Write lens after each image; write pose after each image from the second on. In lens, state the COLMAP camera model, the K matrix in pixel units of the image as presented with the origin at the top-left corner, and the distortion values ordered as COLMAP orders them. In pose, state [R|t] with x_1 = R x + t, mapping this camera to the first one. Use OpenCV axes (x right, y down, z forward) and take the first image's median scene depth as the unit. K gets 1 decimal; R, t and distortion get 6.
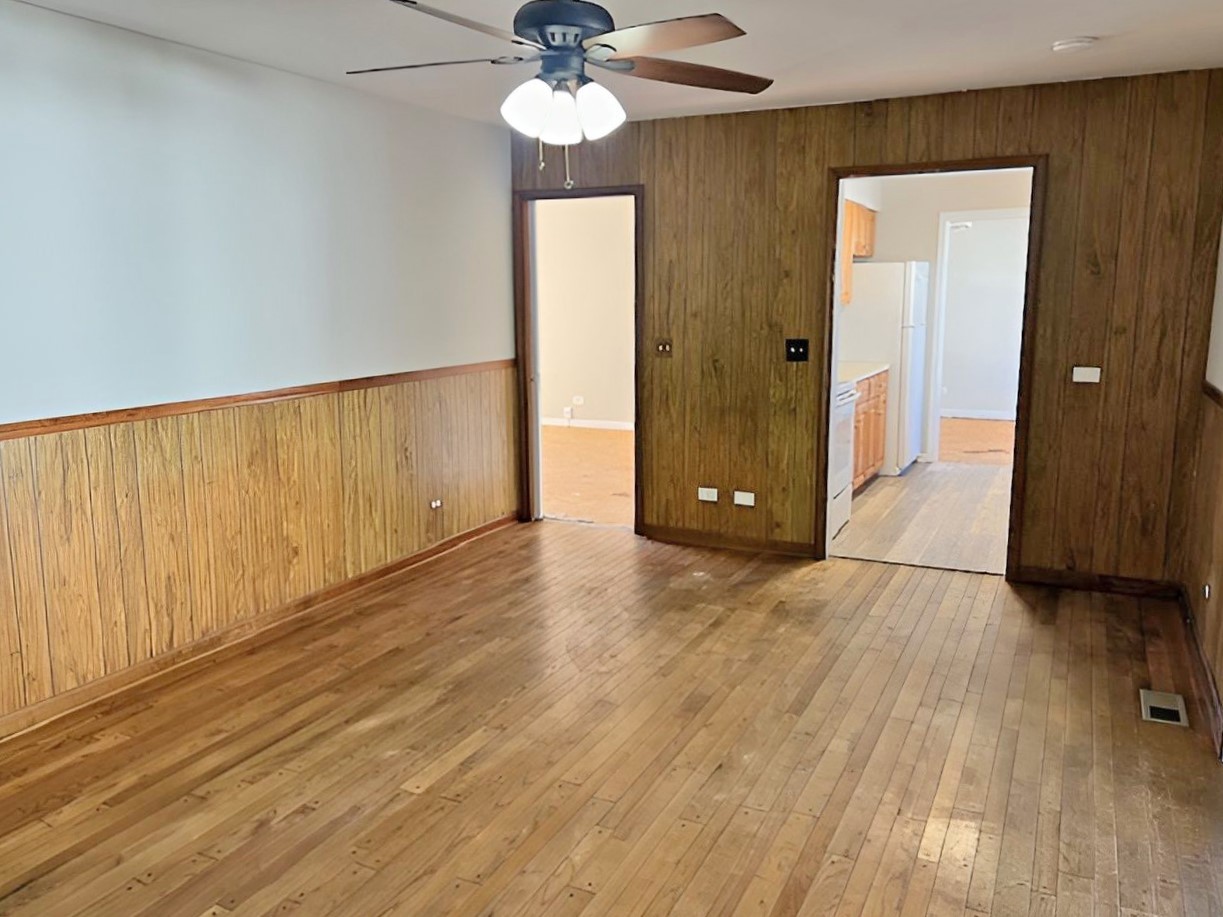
lens RADIAL K [[966.5, 0, 611.5], [0, 966.5, 458.5], [0, 0, 1]] dist [0.004626, -0.003159]
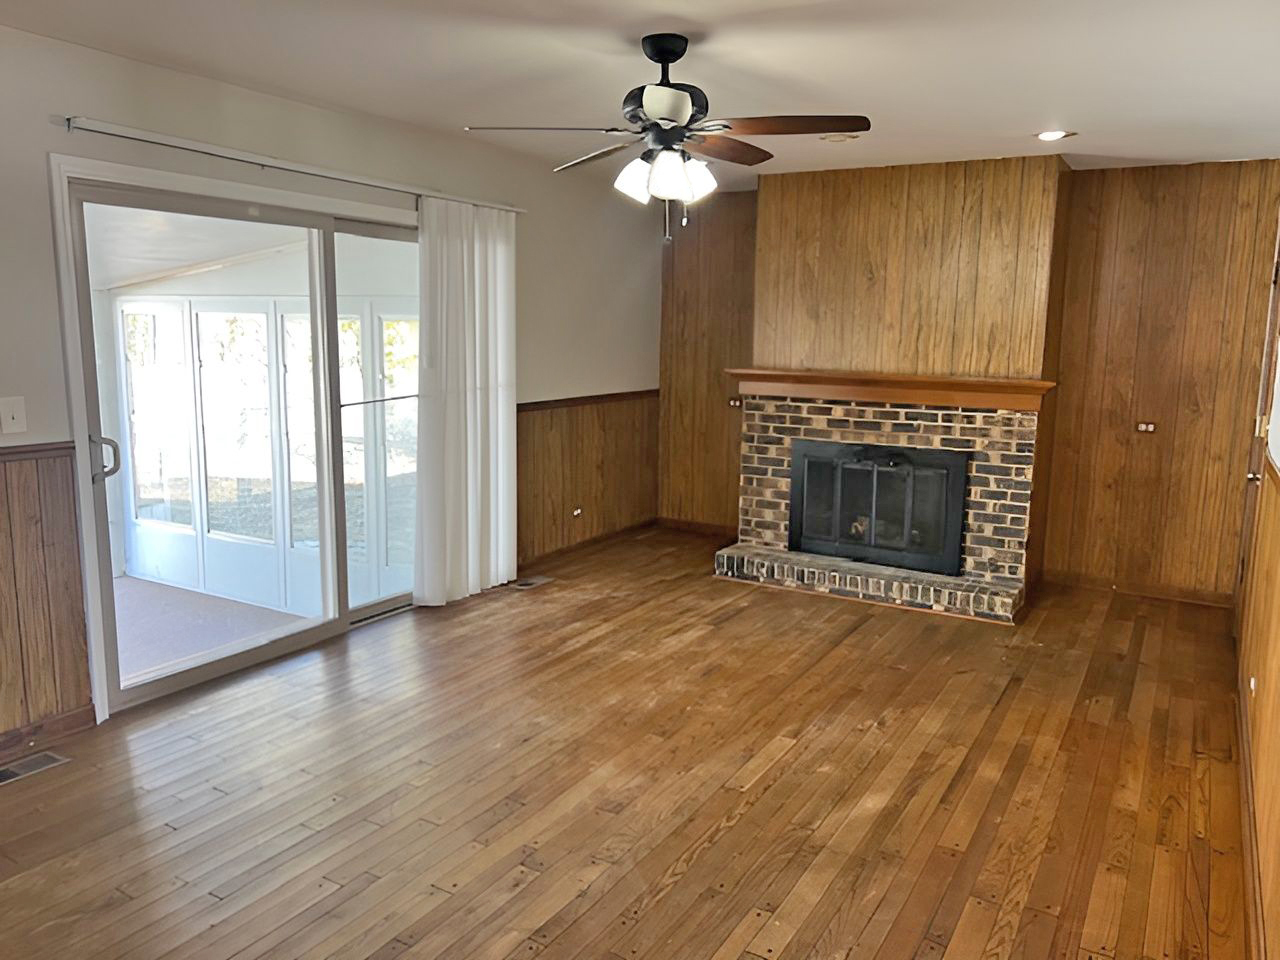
lens RADIAL K [[998.4, 0, 611.7], [0, 998.4, 481.5], [0, 0, 1]] dist [0.020190, -0.039041]
pose [[-0.994469, -0.032339, 0.099927, -0.096451], [0.001516, 0.946899, 0.321527, -0.348461], [-0.105019, 0.319900, -0.941613, 1.965123]]
